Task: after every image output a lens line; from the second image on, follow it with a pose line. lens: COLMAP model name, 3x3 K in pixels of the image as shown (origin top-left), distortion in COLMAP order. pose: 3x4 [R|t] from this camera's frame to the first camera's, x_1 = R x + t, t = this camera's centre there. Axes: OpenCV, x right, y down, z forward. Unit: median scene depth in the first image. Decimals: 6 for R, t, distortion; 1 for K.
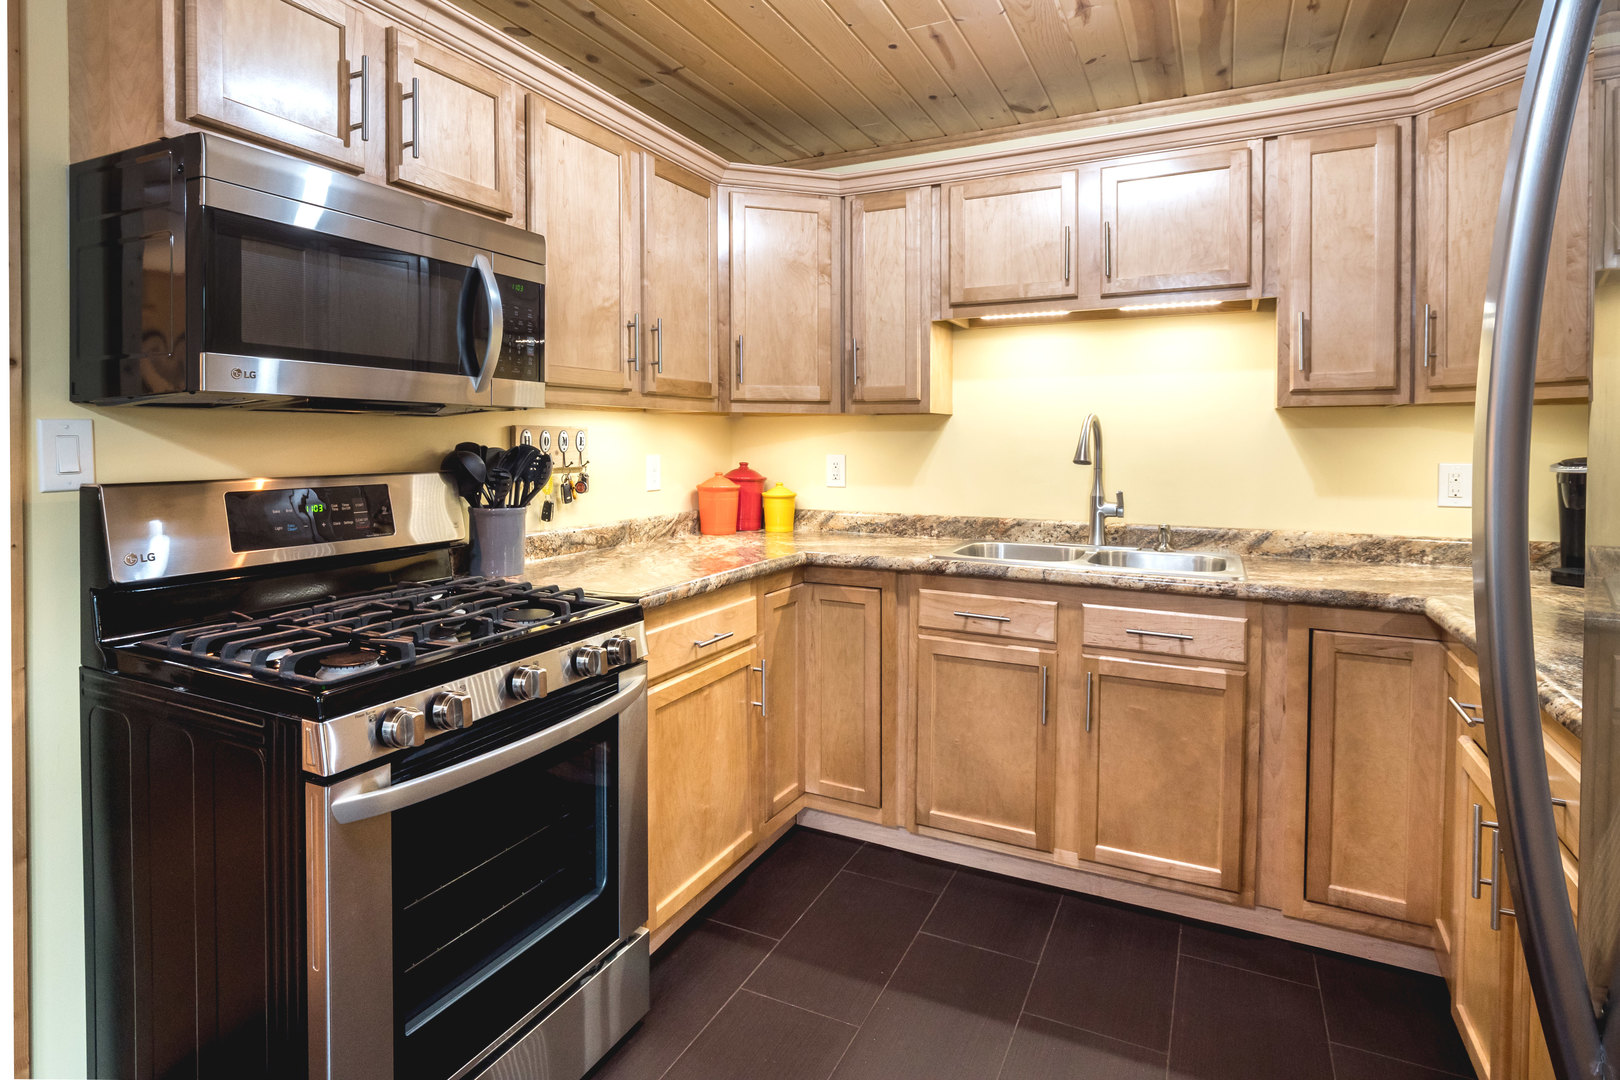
lens RADIAL K [[861.7, 0, 777.6], [0, 861.7, 458.4], [0, 0, 1]] dist [-0.000402, -0.011463]
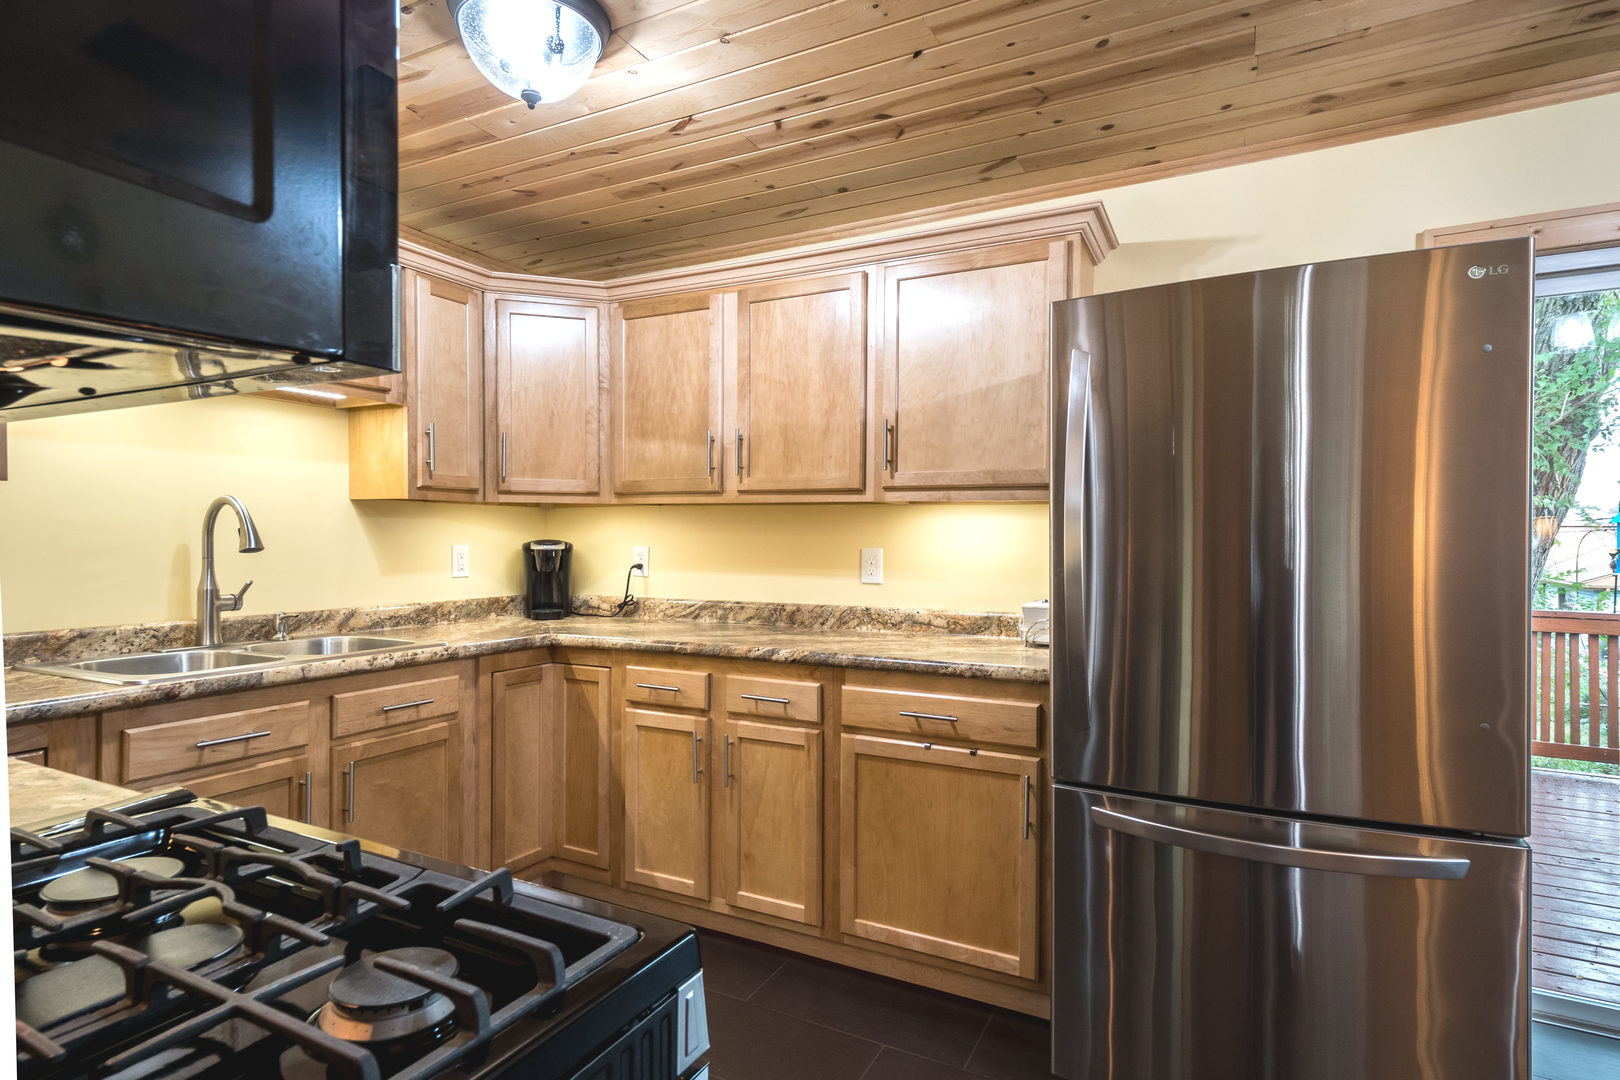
lens RADIAL K [[839.5, 0, 800.0], [0, 839.5, 545.4], [0, 0, 1]] dist [0.017856, -0.000173]
pose [[0.011148, -0.013095, 0.999852, -0.551398], [0.015728, 0.999793, 0.012919, -0.002988], [-0.999814, 0.015582, 0.011352, 0.440393]]
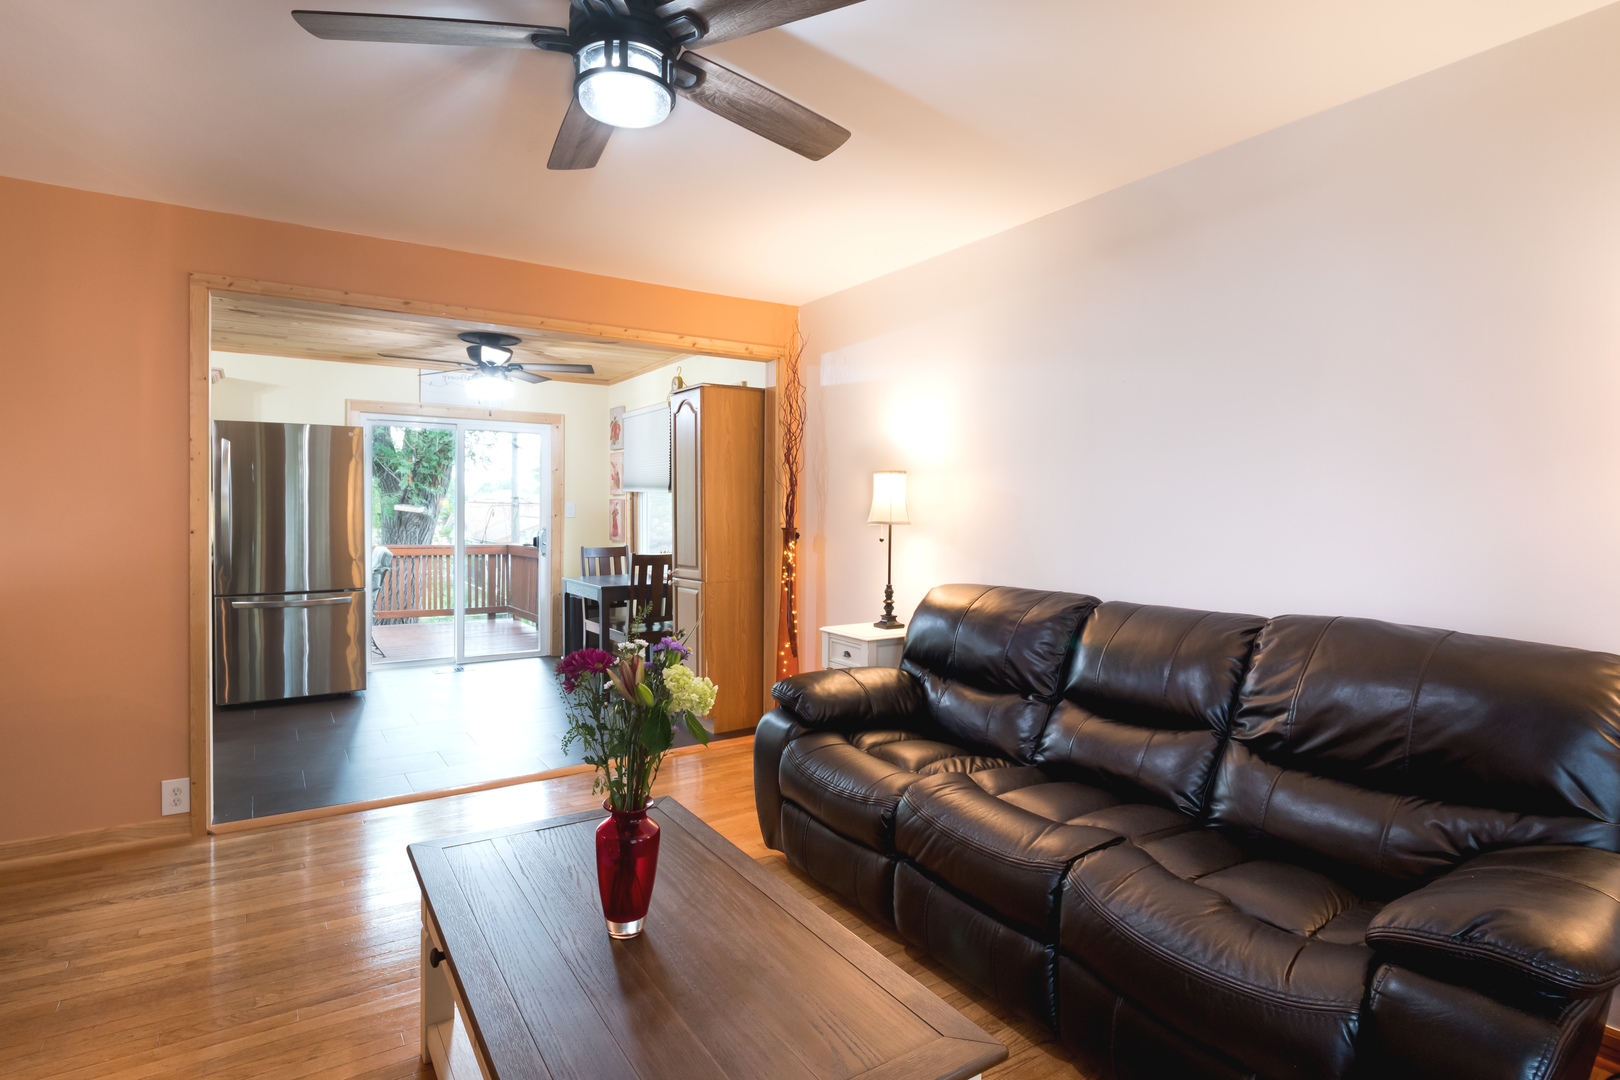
lens RADIAL K [[792.6, 0, 806.2], [0, 792.6, 519.4], [0, 0, 1]] dist [-0.002088, -0.000536]
pose [[-0.845809, -0.010553, 0.533381, -2.072865], [0.004124, 0.999645, 0.026318, -0.010865], [-0.533469, 0.024460, -0.845466, 1.074245]]
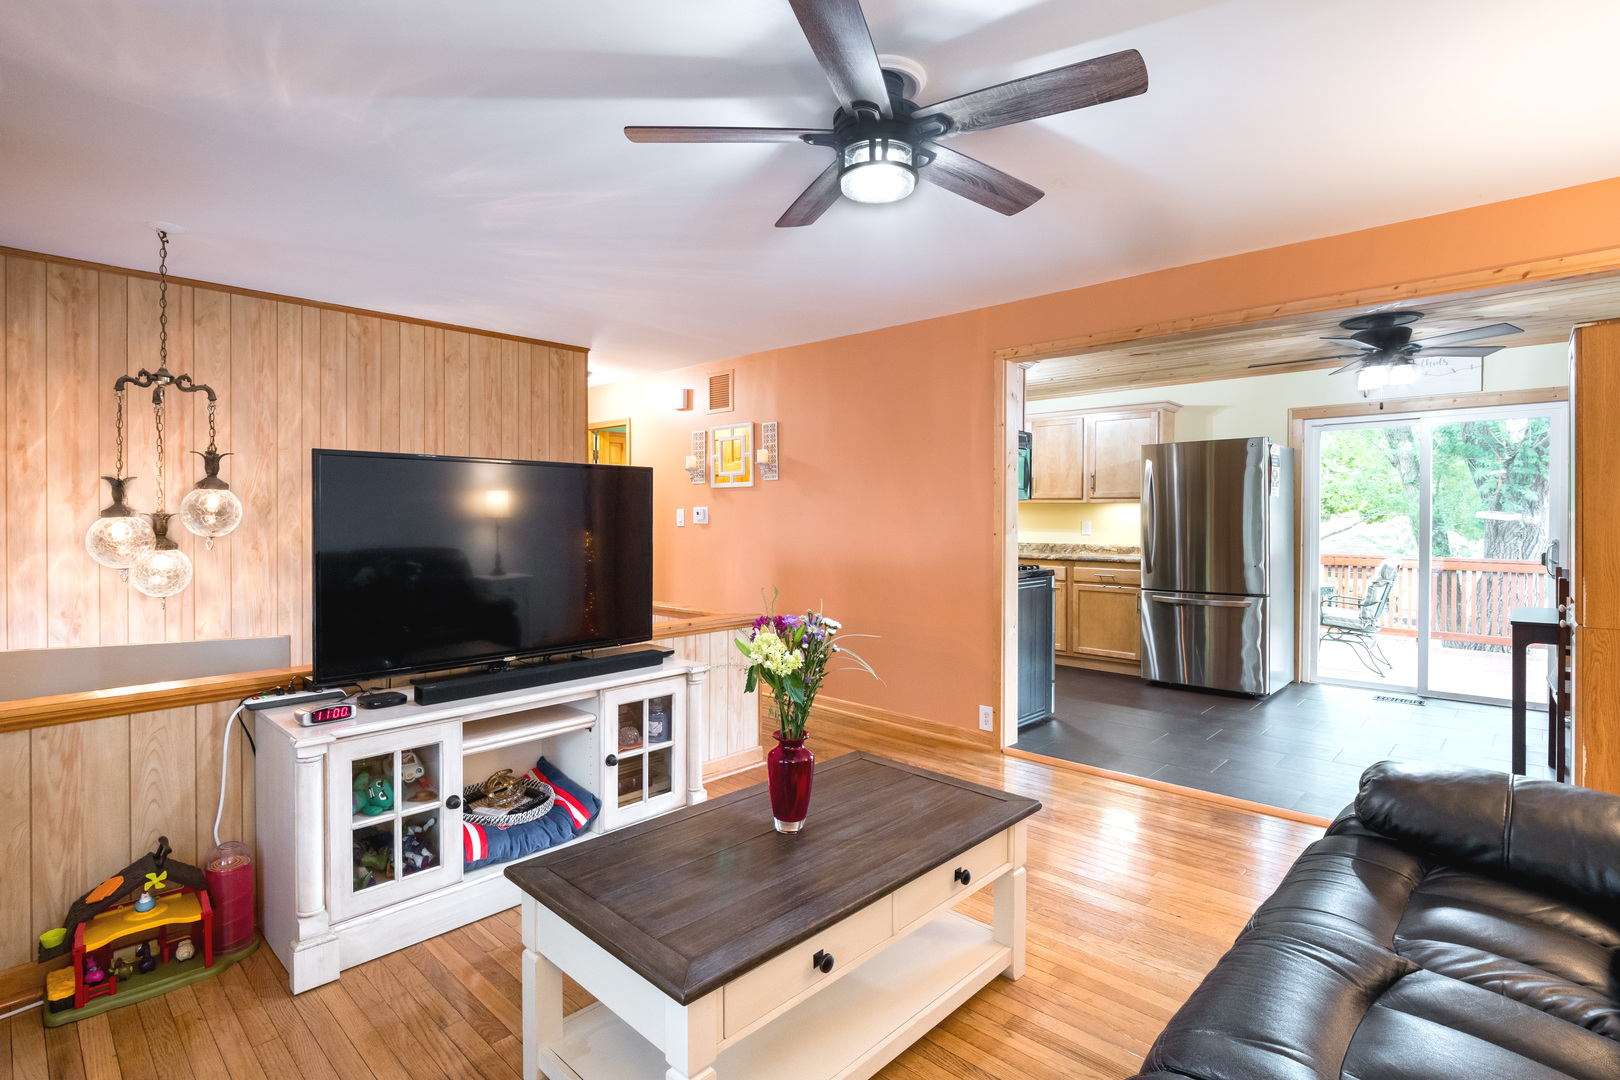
lens RADIAL K [[792.6, 0, 806.2], [0, 792.6, 519.4], [0, 0, 1]] dist [-0.002088, -0.000536]
pose [[0.272247, -0.006726, 0.962204, -2.366447], [0.016078, 0.999868, 0.002441, -0.009088], [-0.962093, 0.014806, 0.272319, 0.542675]]
